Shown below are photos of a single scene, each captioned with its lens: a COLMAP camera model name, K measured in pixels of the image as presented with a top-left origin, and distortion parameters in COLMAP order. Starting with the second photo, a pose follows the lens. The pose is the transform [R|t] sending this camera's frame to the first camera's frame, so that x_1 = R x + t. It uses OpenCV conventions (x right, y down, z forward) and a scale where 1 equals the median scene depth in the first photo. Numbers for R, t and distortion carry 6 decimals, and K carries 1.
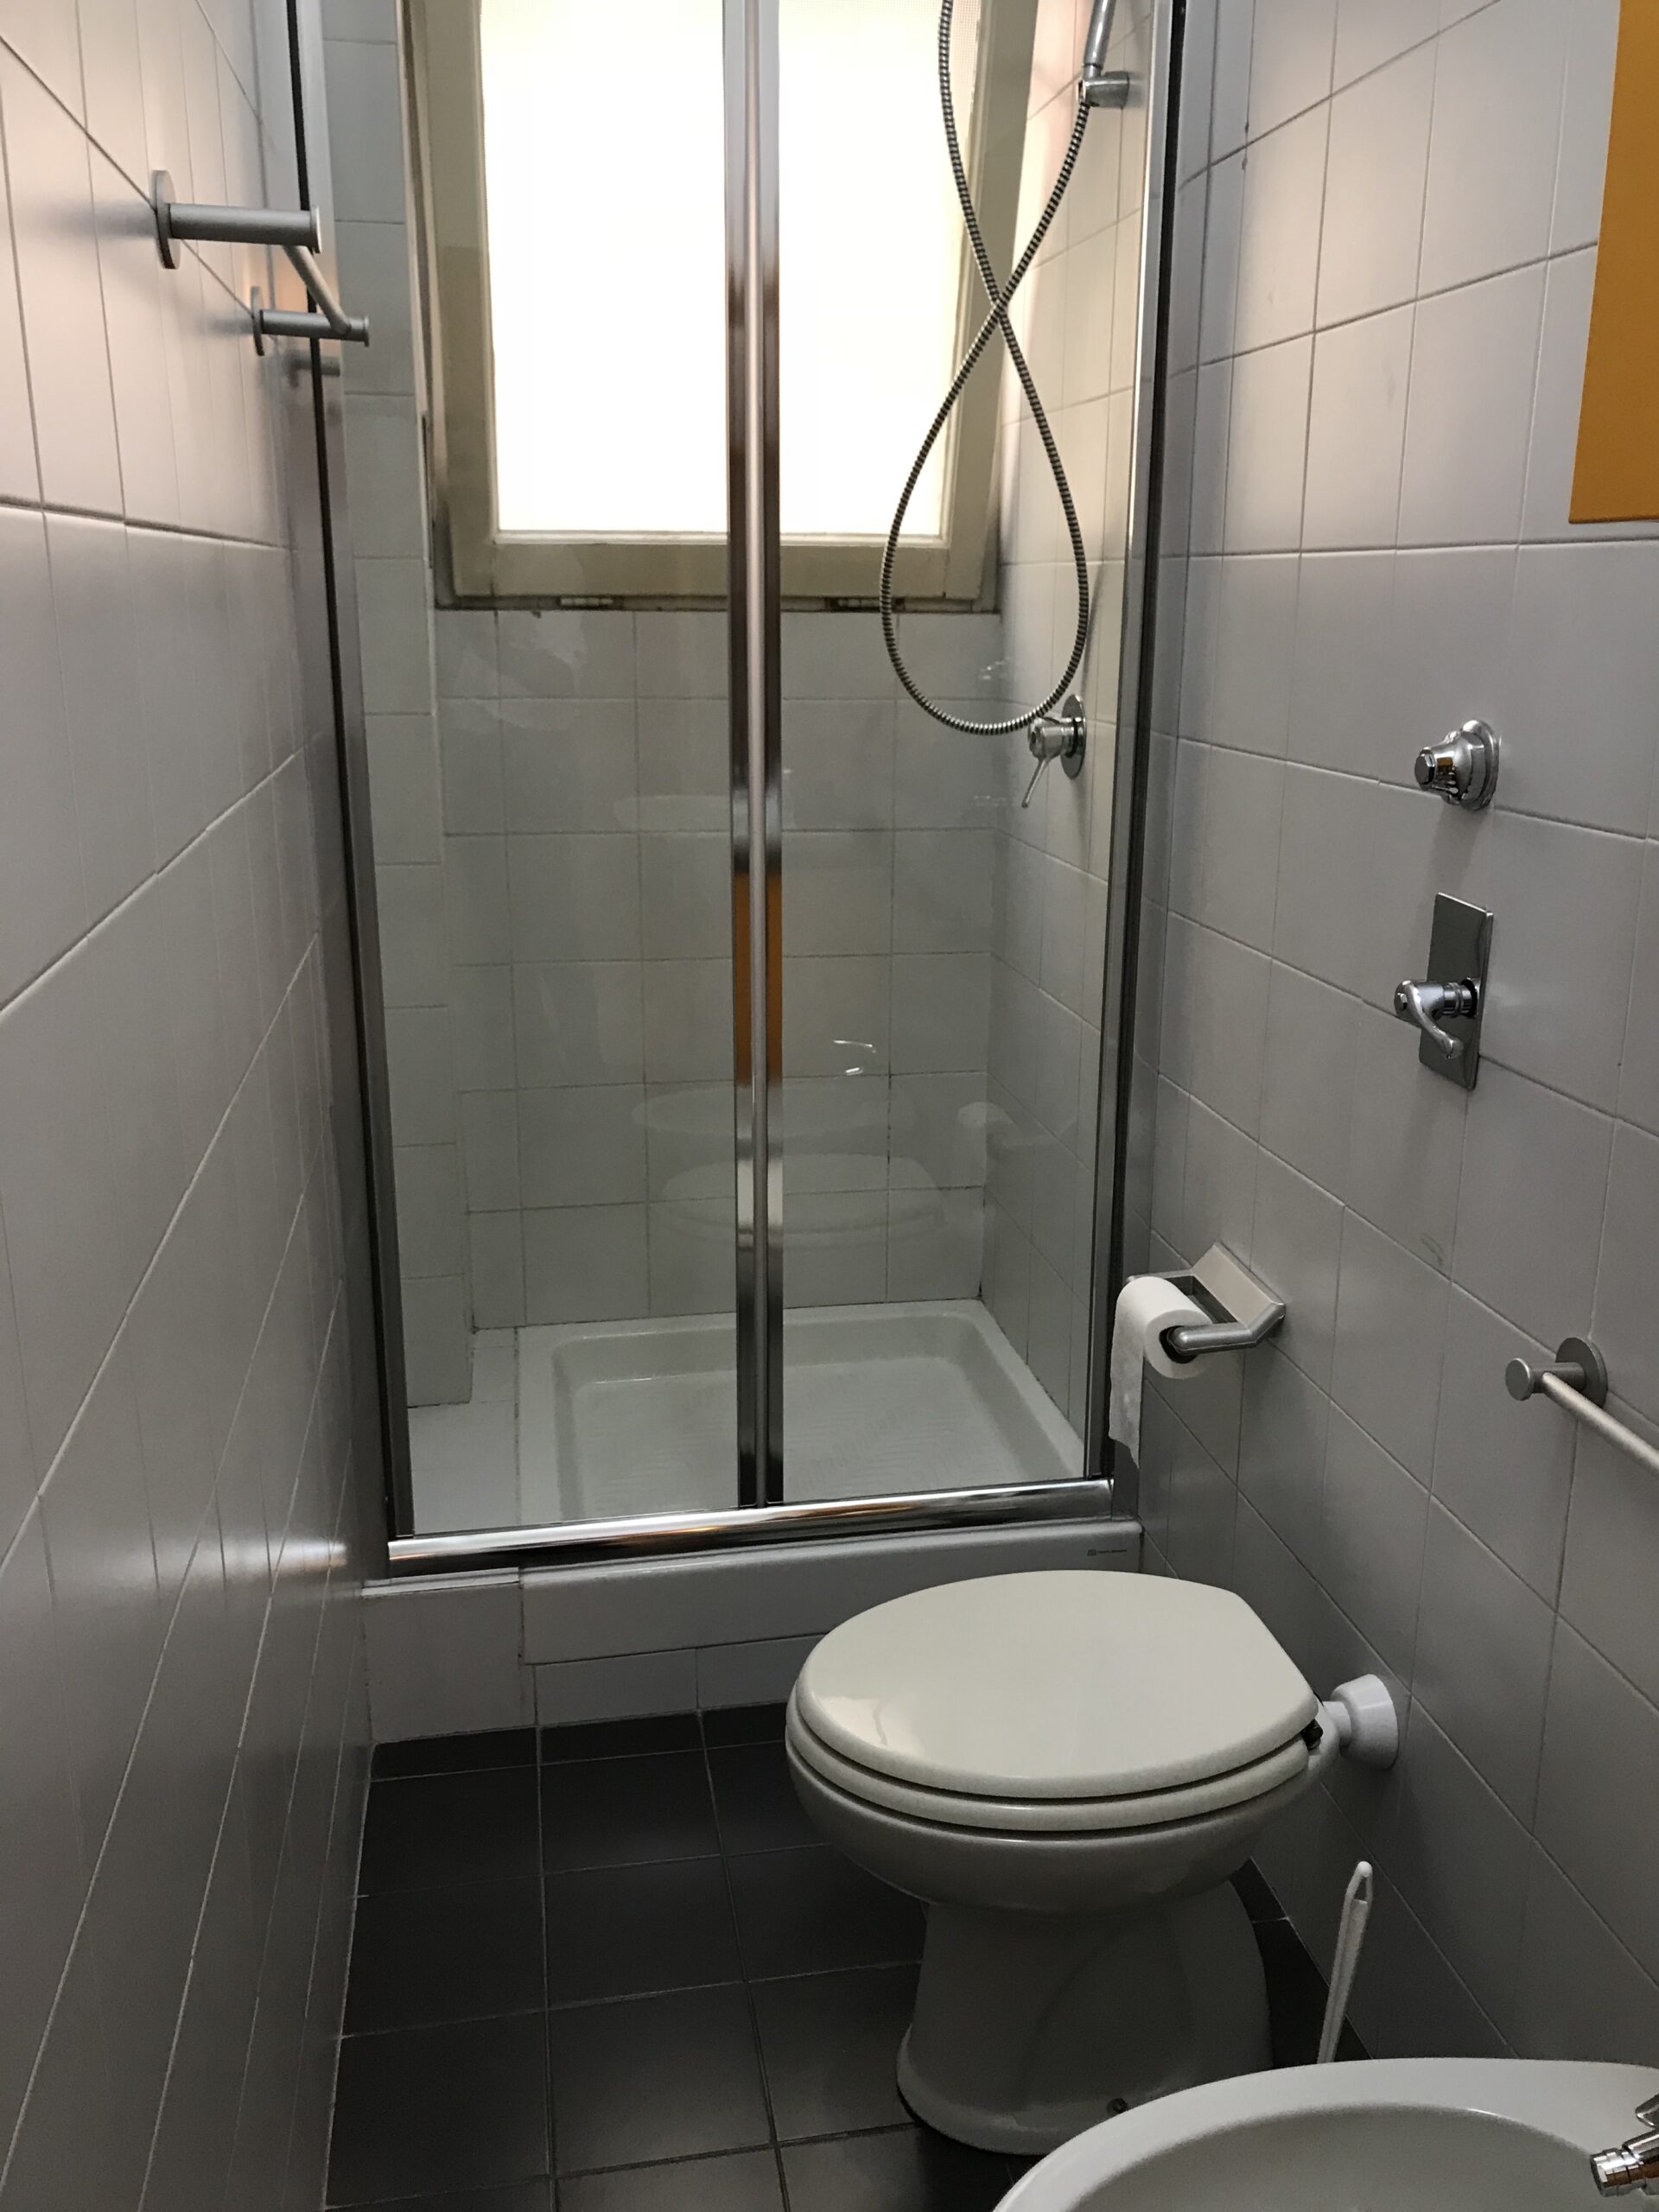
lens RADIAL K [[1812.2, 0, 834.6], [0, 1812.2, 1092.4], [0, 0, 1]] dist [-0.000496, 0.000106]
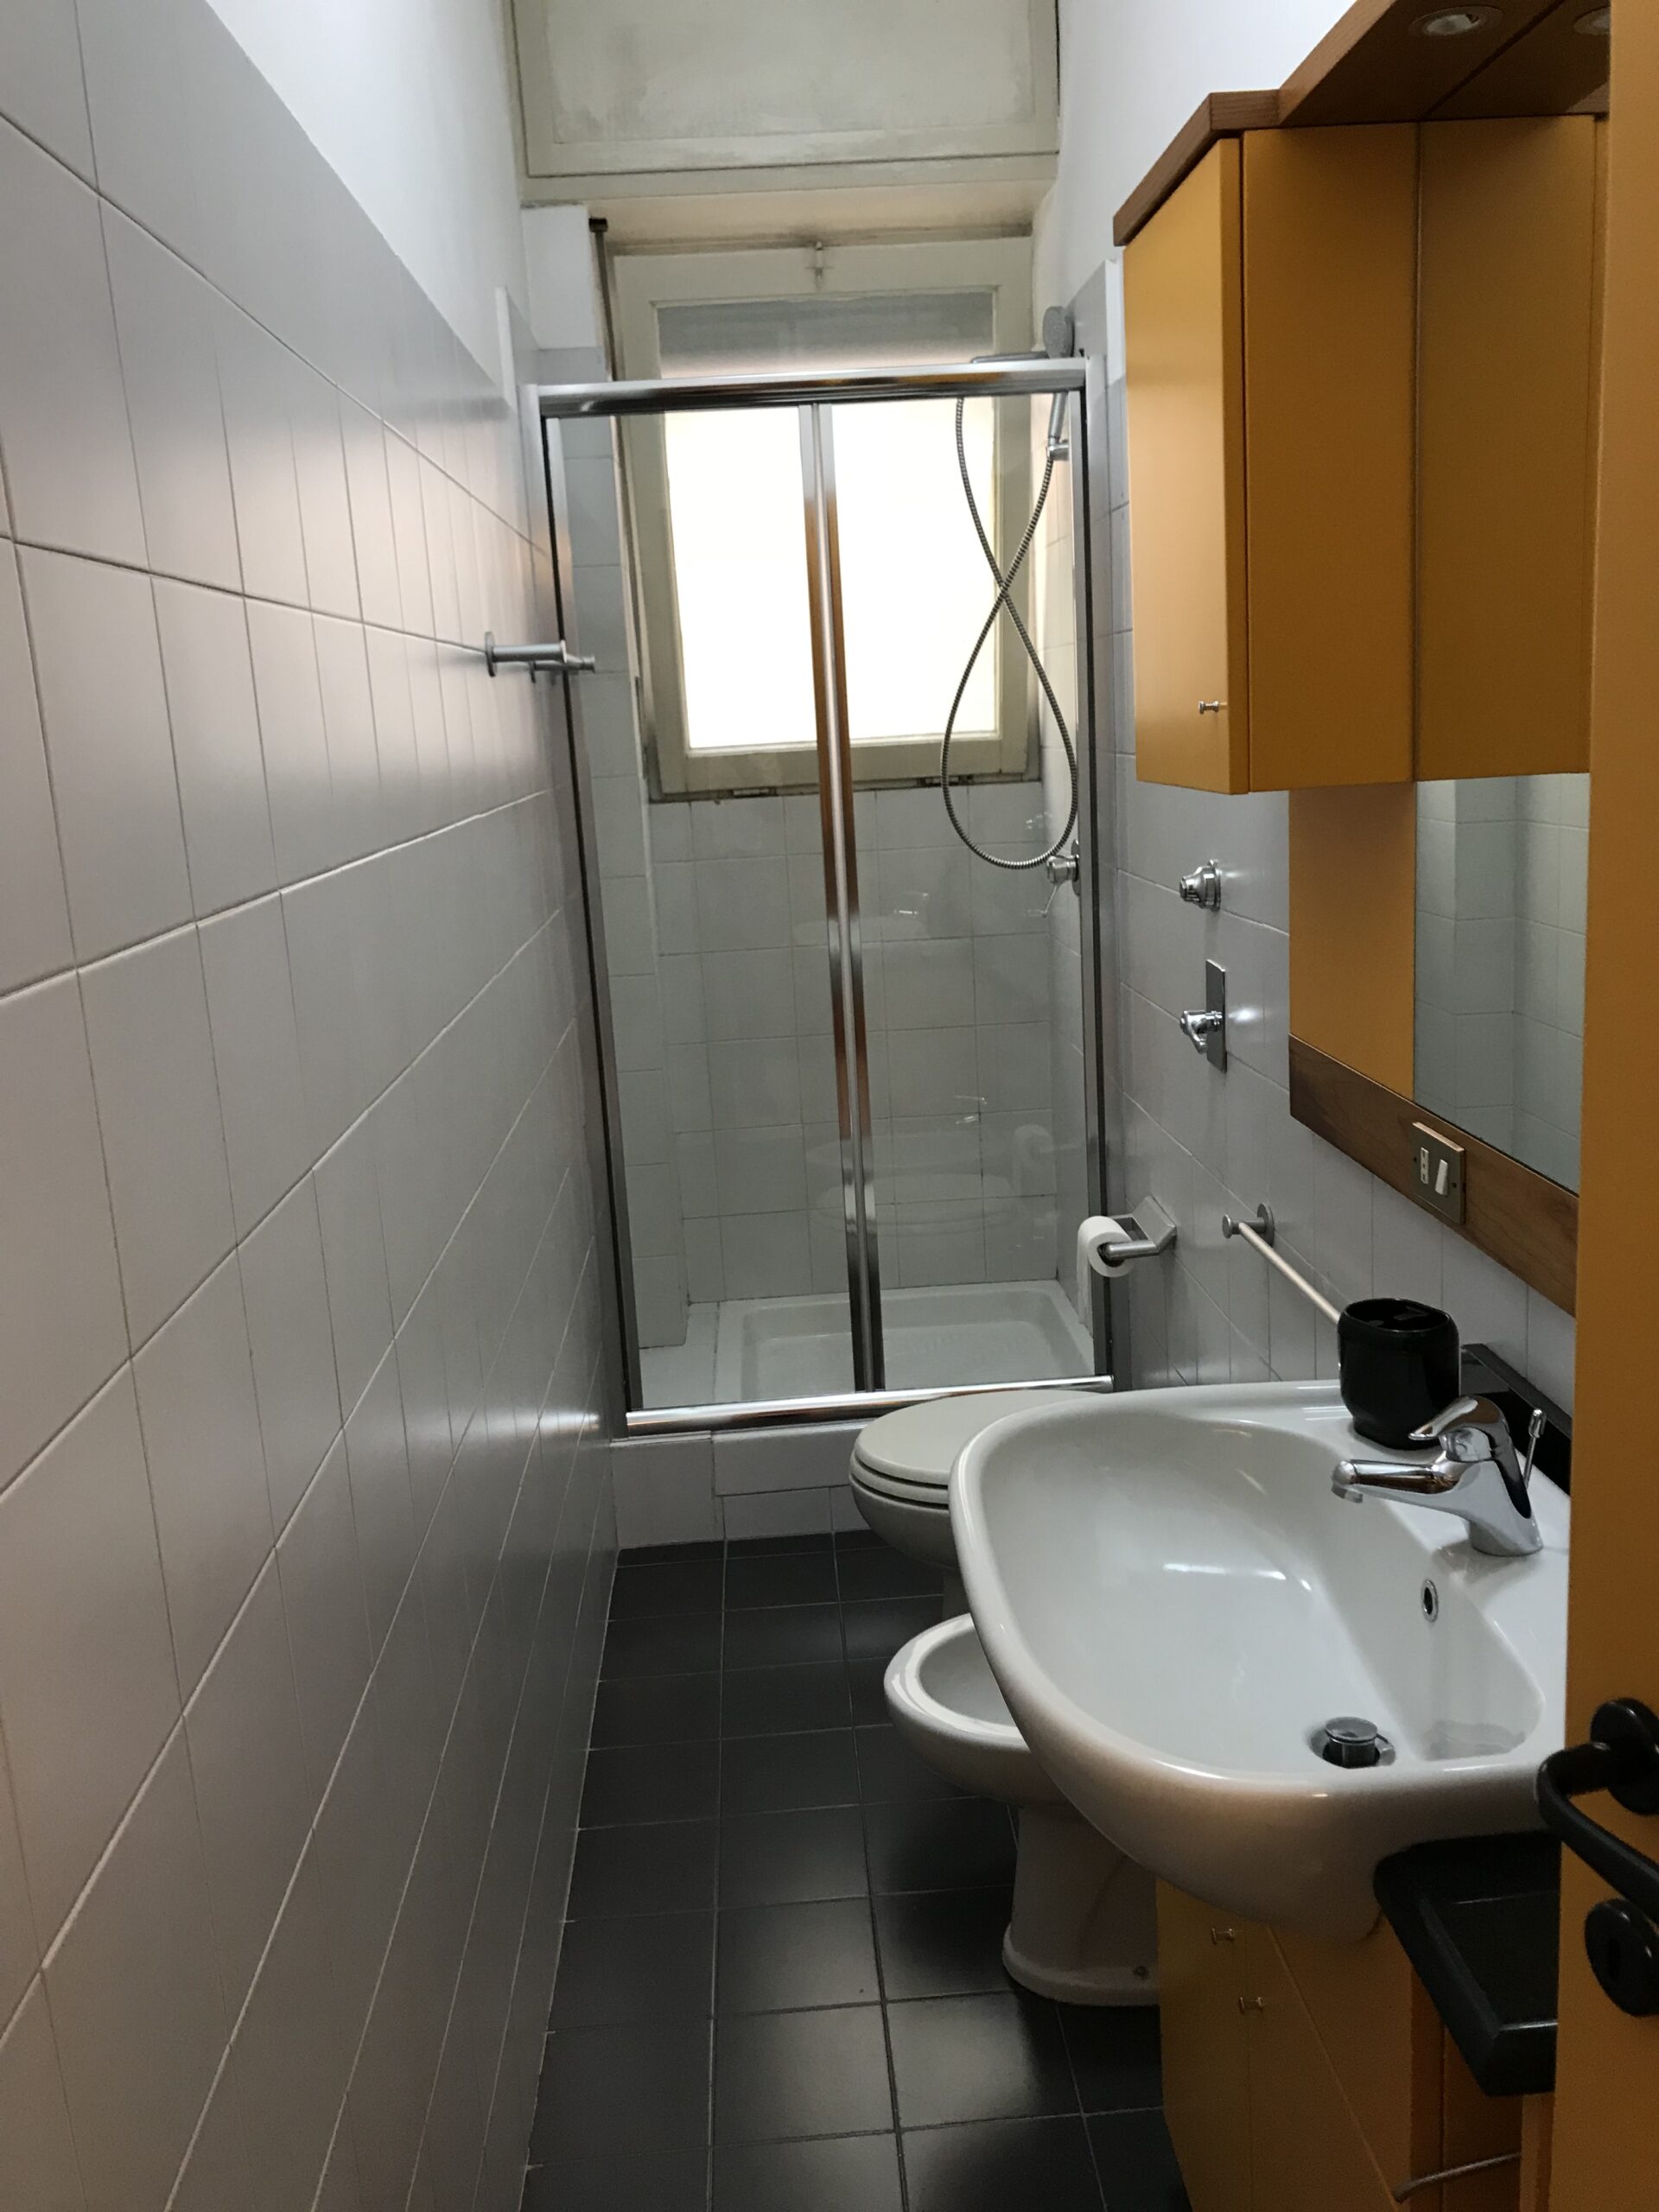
lens RADIAL K [[1822.8, 0, 838.1], [0, 1822.8, 1098.1], [0, 0, 1]] dist [0.104051, -0.282350]
pose [[0.989728, -0.034959, -0.138625, 0.150644], [0.026615, 0.997746, -0.061594, 0.079206], [0.140466, 0.057272, 0.988428, -0.506084]]
